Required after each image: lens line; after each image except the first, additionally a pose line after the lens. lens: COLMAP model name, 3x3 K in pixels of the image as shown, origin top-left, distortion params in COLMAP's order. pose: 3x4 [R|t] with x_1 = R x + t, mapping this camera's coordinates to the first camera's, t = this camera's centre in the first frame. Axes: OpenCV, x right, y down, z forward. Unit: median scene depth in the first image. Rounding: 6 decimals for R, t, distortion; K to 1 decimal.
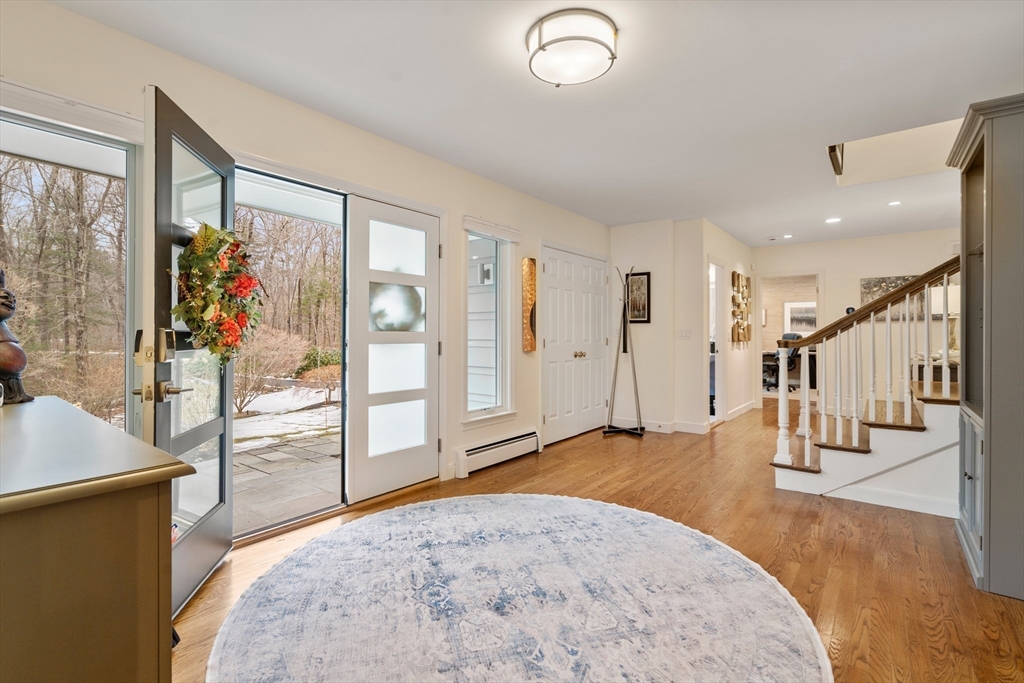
lens RADIAL K [[466.3, 0, 512.4], [0, 466.3, 336.7], [0, 0, 1]] dist [-0.005151, 0.000607]
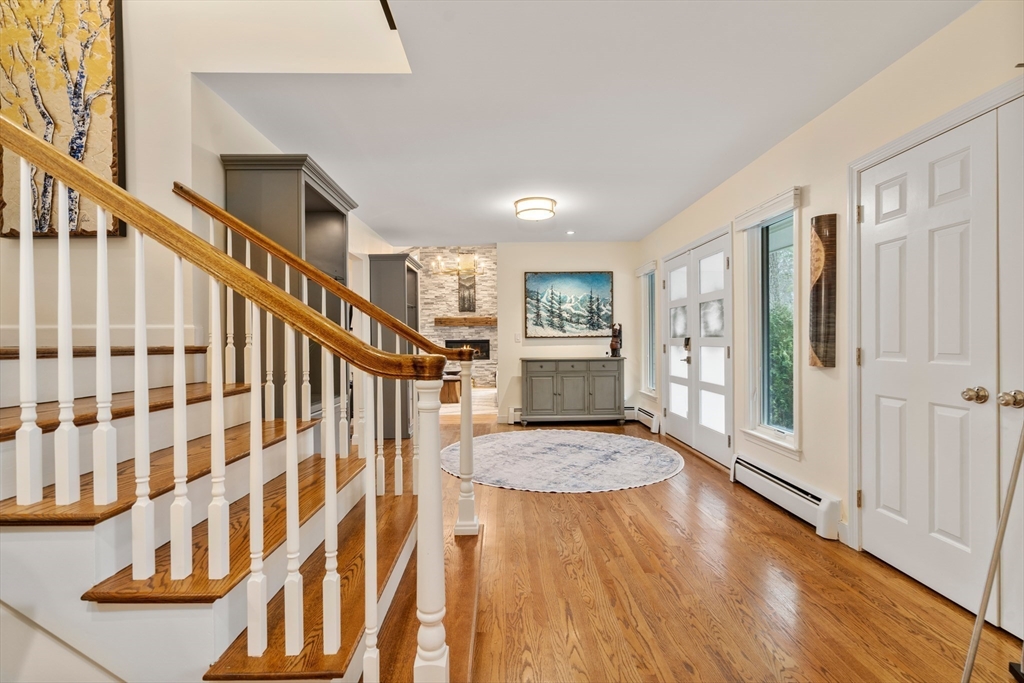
lens RADIAL K [[466.3, 0, 512.6], [0, 466.3, 342.4], [0, 0, 1]] dist [-0.005151, 0.000607]
pose [[-0.770853, 0.002641, -0.637007, 1.061232], [-0.001627, 0.999980, 0.006114, -0.005381], [0.637011, 0.005749, -0.770833, 1.724867]]
